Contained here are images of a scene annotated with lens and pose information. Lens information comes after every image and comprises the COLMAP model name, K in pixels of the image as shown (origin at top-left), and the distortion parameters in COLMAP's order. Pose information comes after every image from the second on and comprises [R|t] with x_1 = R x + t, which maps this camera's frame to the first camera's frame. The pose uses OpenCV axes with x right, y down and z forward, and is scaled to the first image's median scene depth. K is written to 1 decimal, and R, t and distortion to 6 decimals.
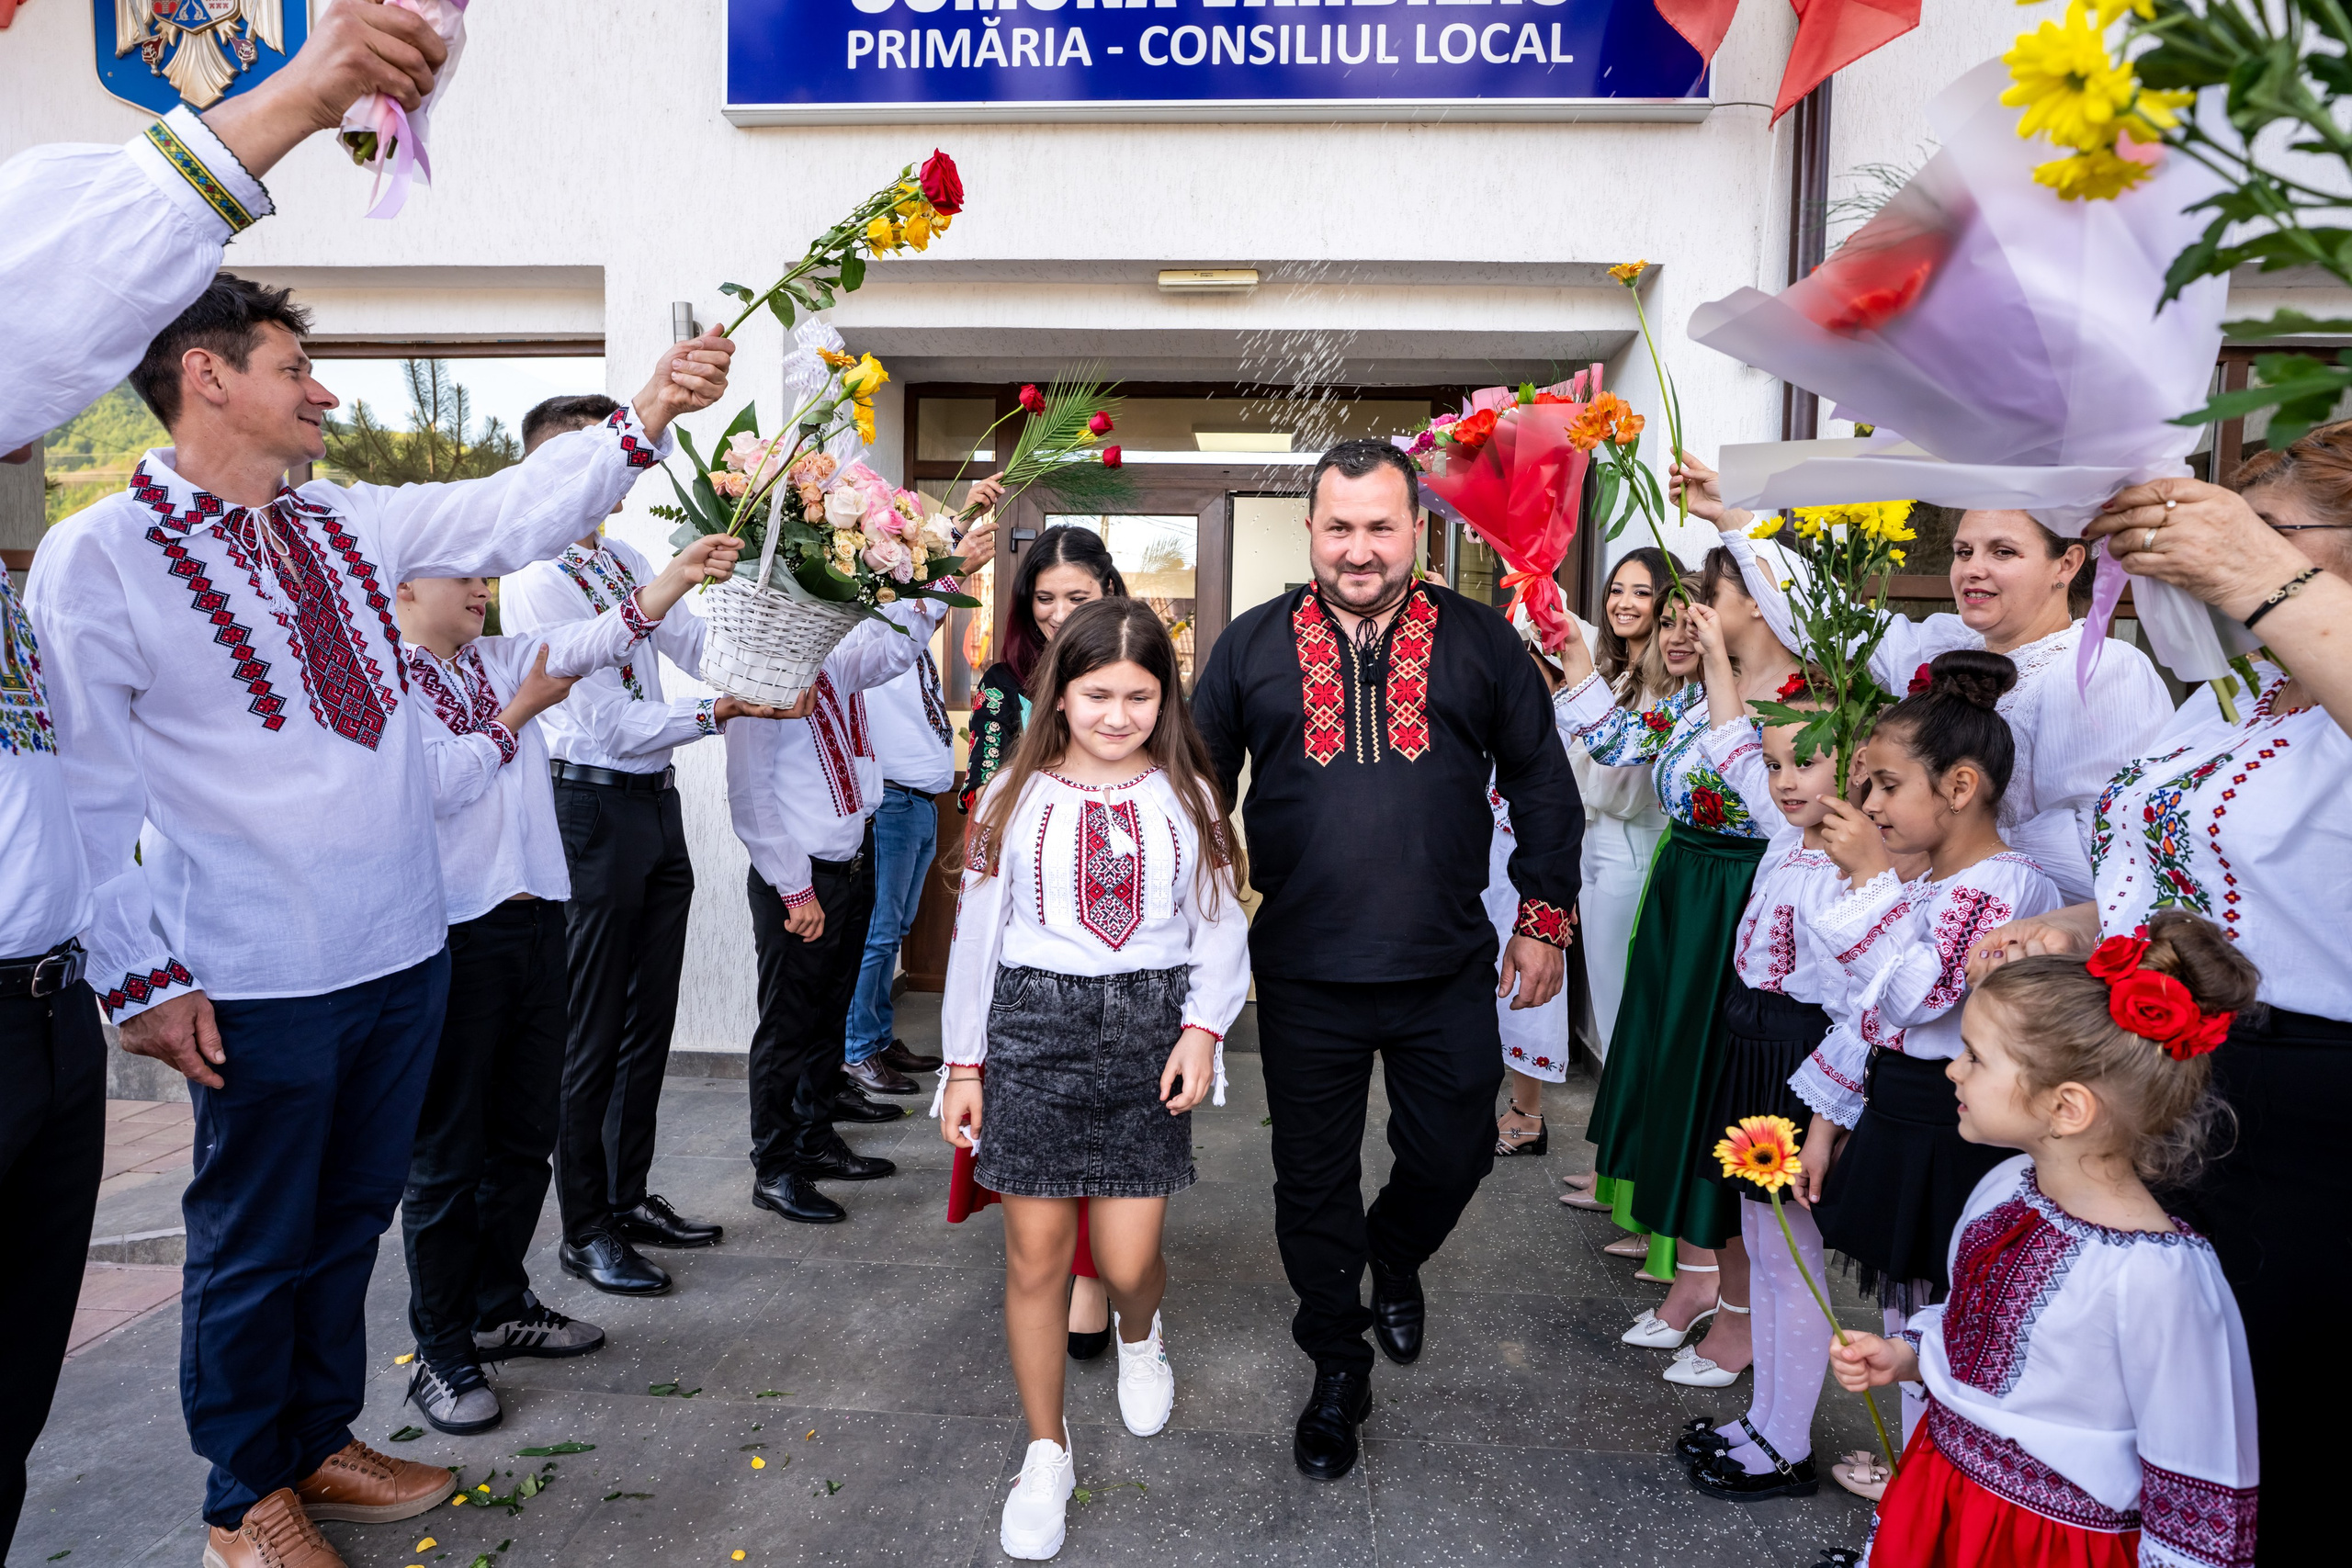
lens RADIAL K [[1321.7, 0, 1200.5], [0, 1321.7, 777.3], [0, 0, 1]] dist [-0.049601, 0.036774]
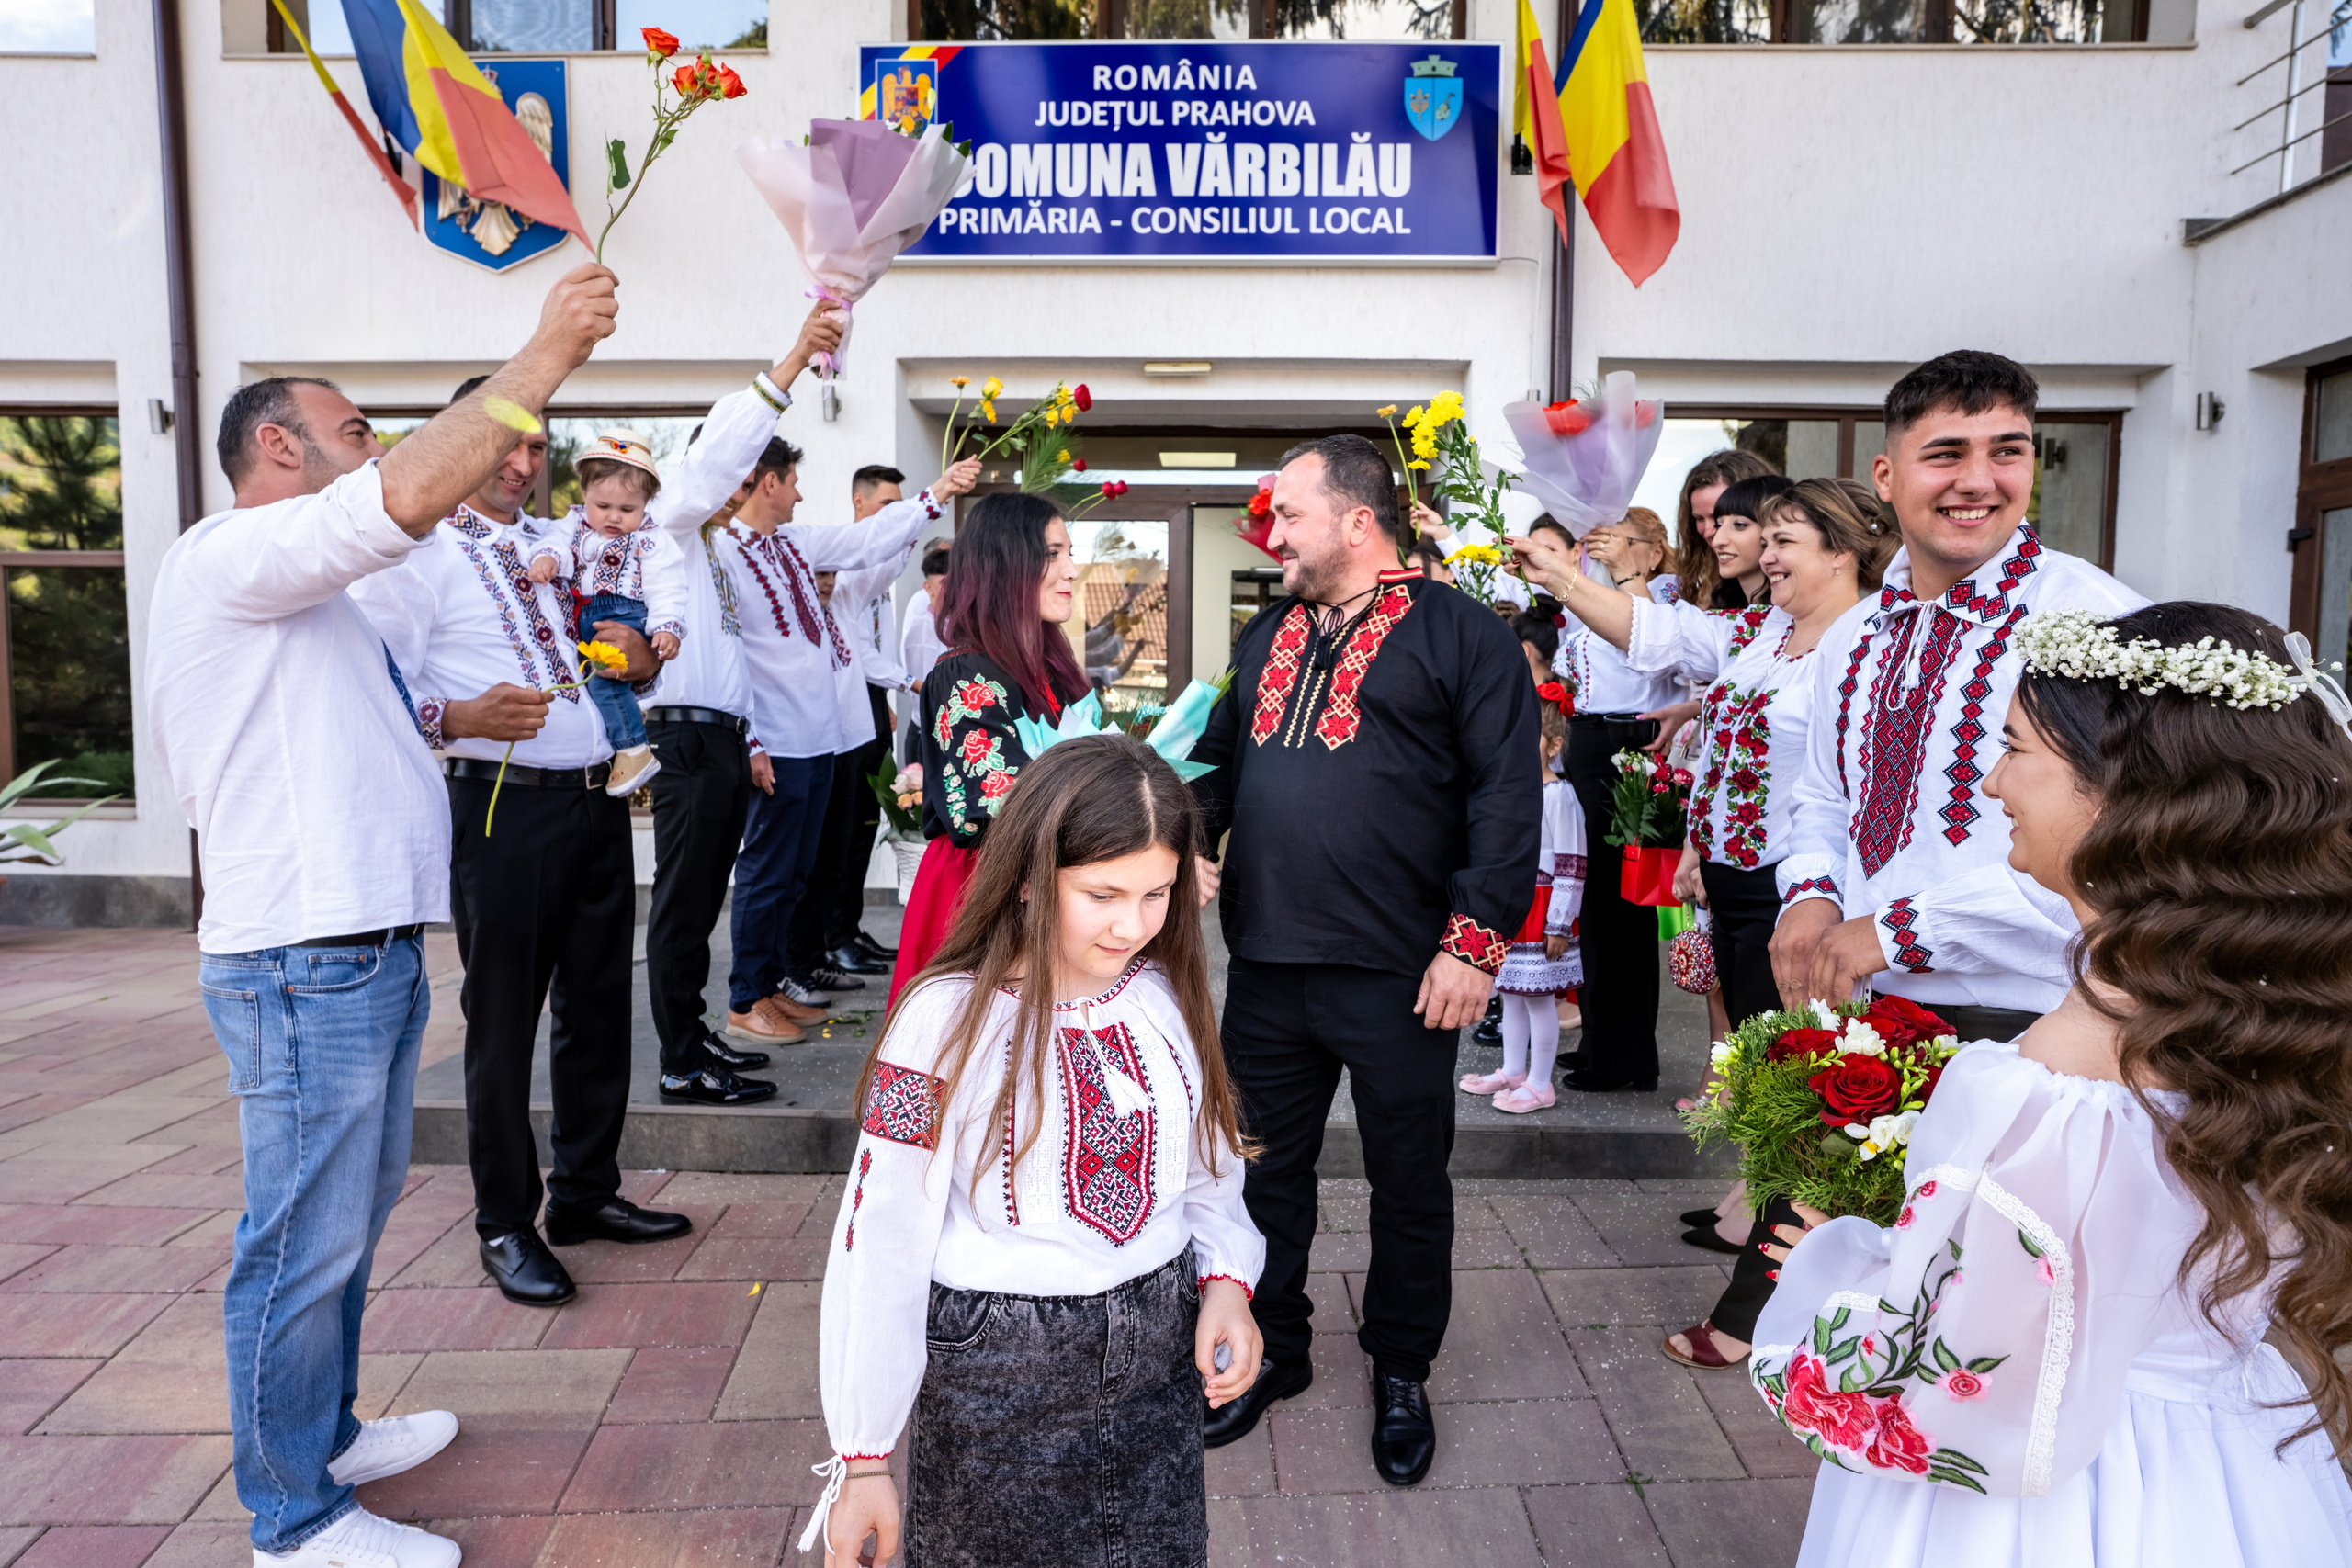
lens RADIAL K [[1419.7, 0, 1176.0], [0, 1419.7, 784.0], [0, 0, 1]] dist [-0.053607, 0.041785]
pose [[0.999493, -0.013016, 0.029059, -0.051657], [0.013003, 0.999915, 0.000618, 0.105051], [-0.029064, -0.000240, 0.999578, -0.664059]]
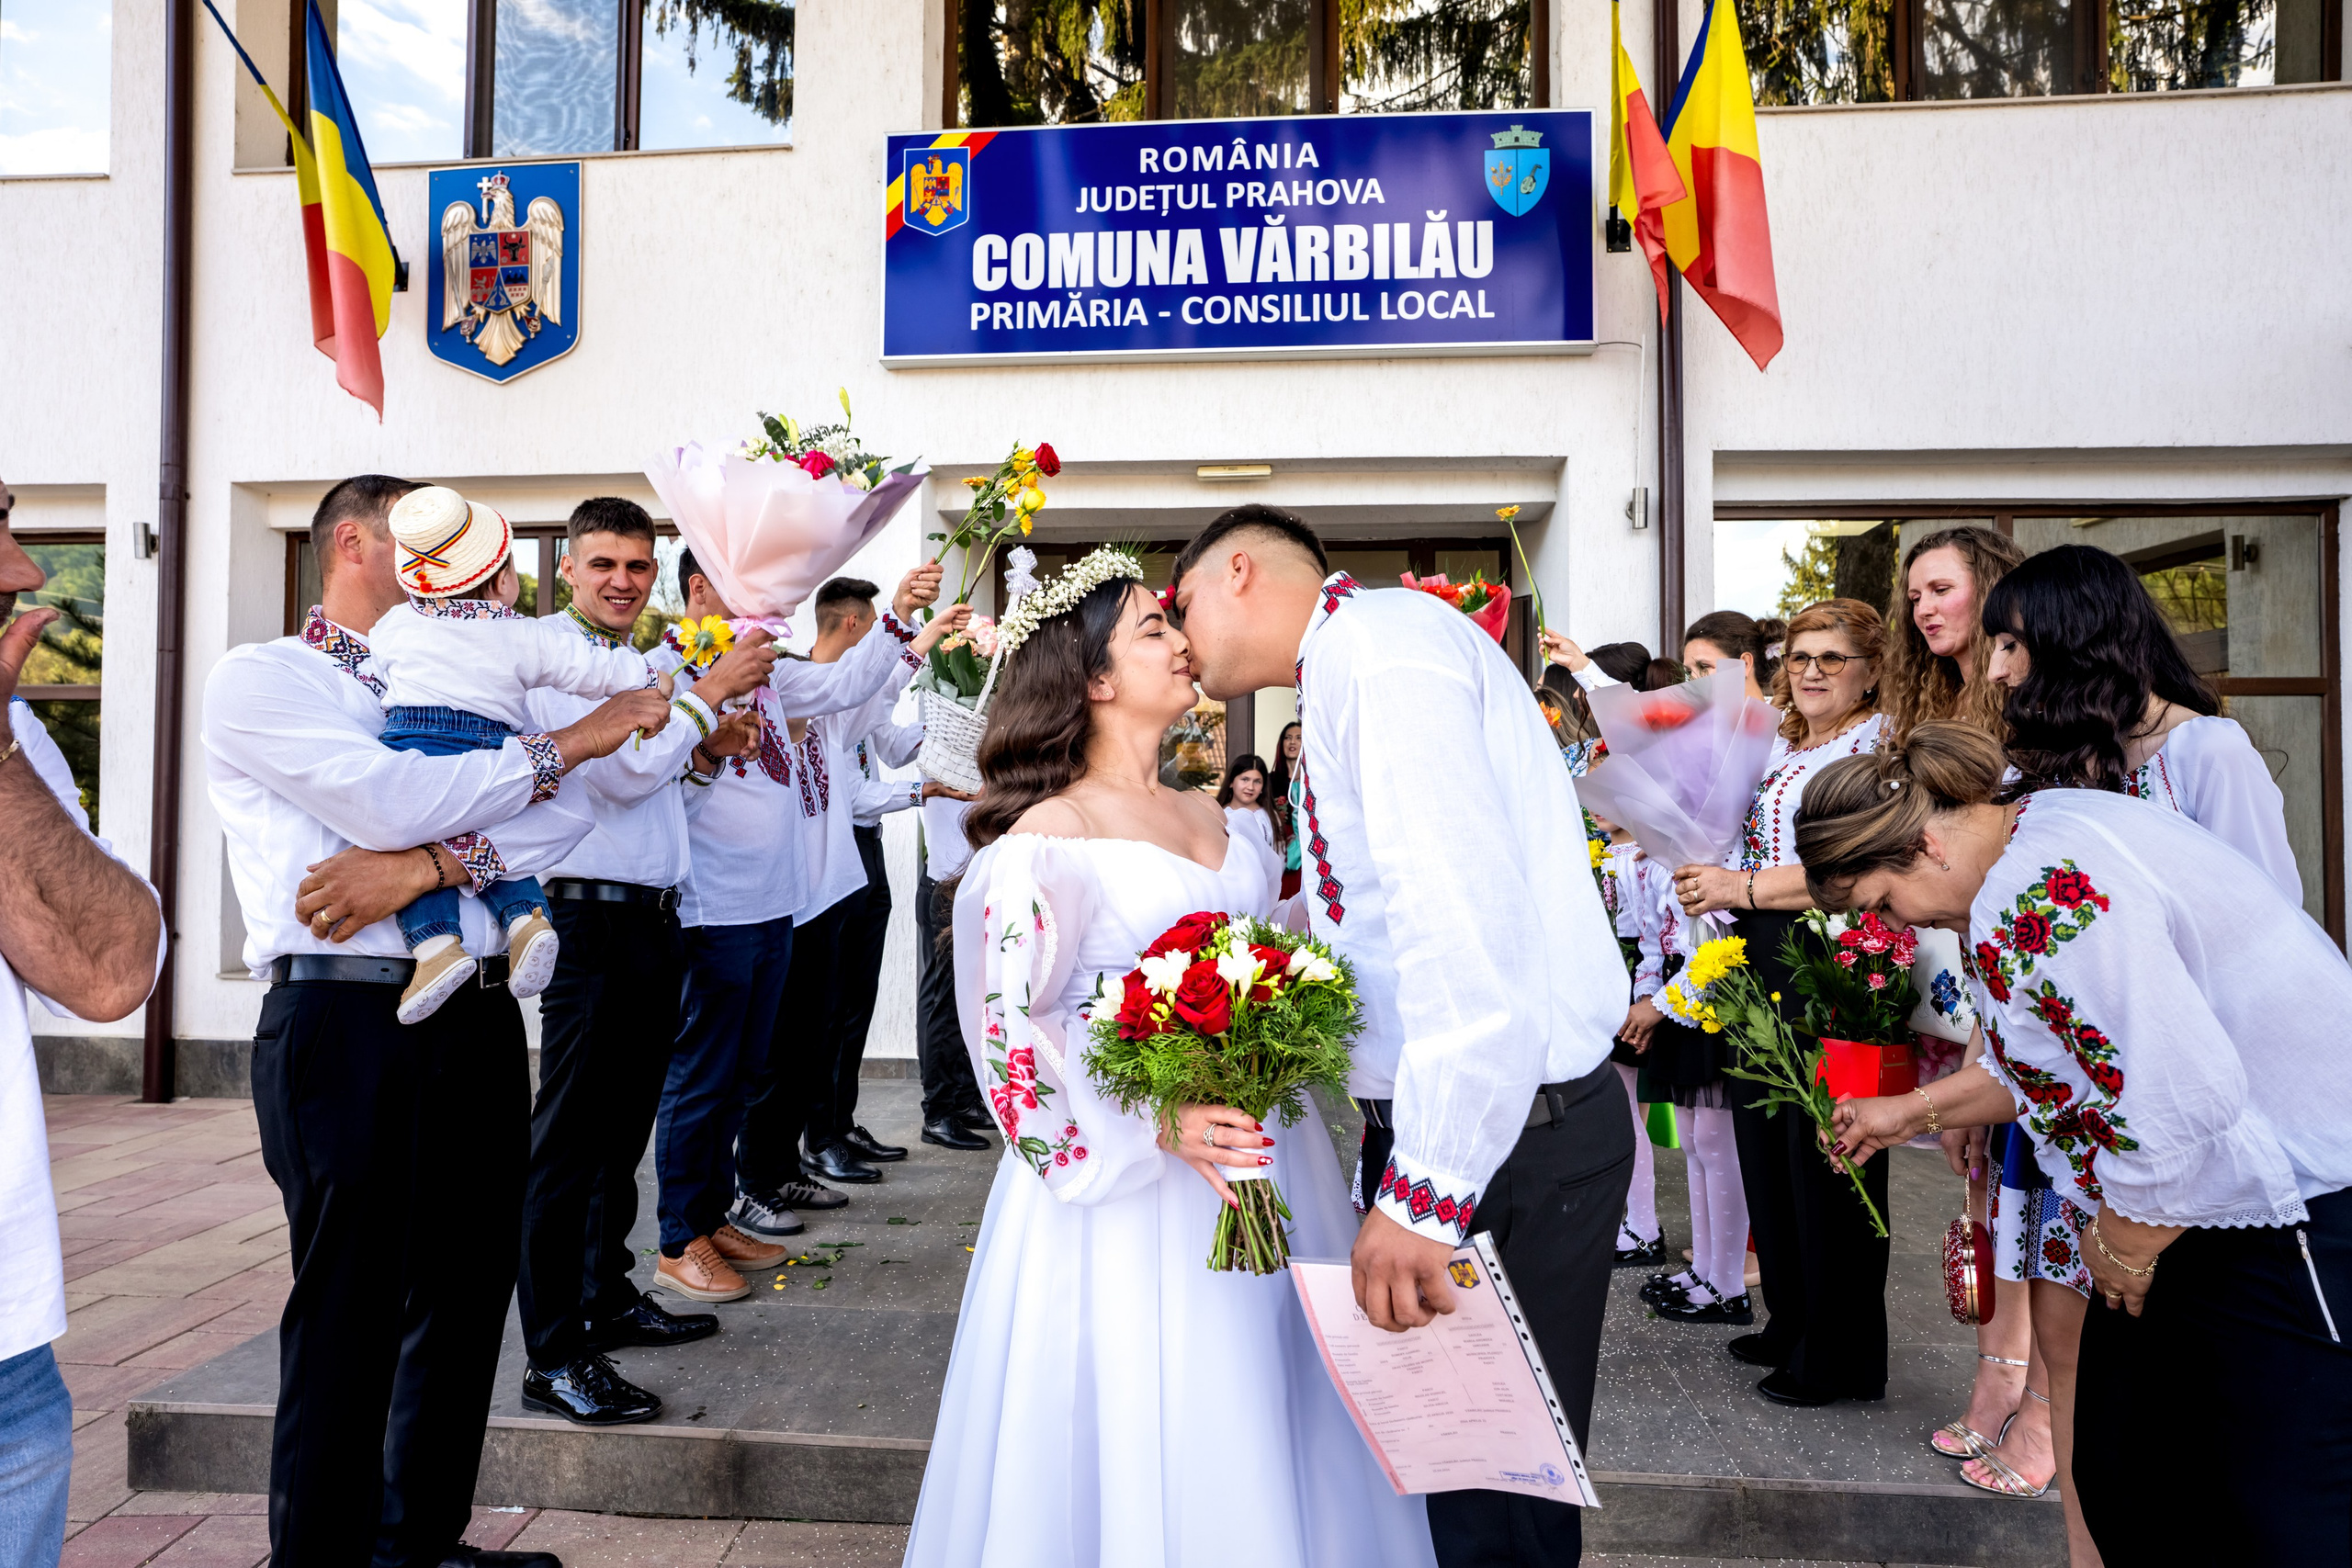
lens RADIAL K [[1394.5, 0, 1163.4], [0, 1394.5, 776.4], [0, 0, 1]] dist [-0.056699, 0.043861]
pose [[0.999492, -0.015473, -0.027871, -0.032938], [0.012779, 0.995456, -0.094360, 0.072195], [0.029204, 0.093956, 0.995148, -0.421916]]
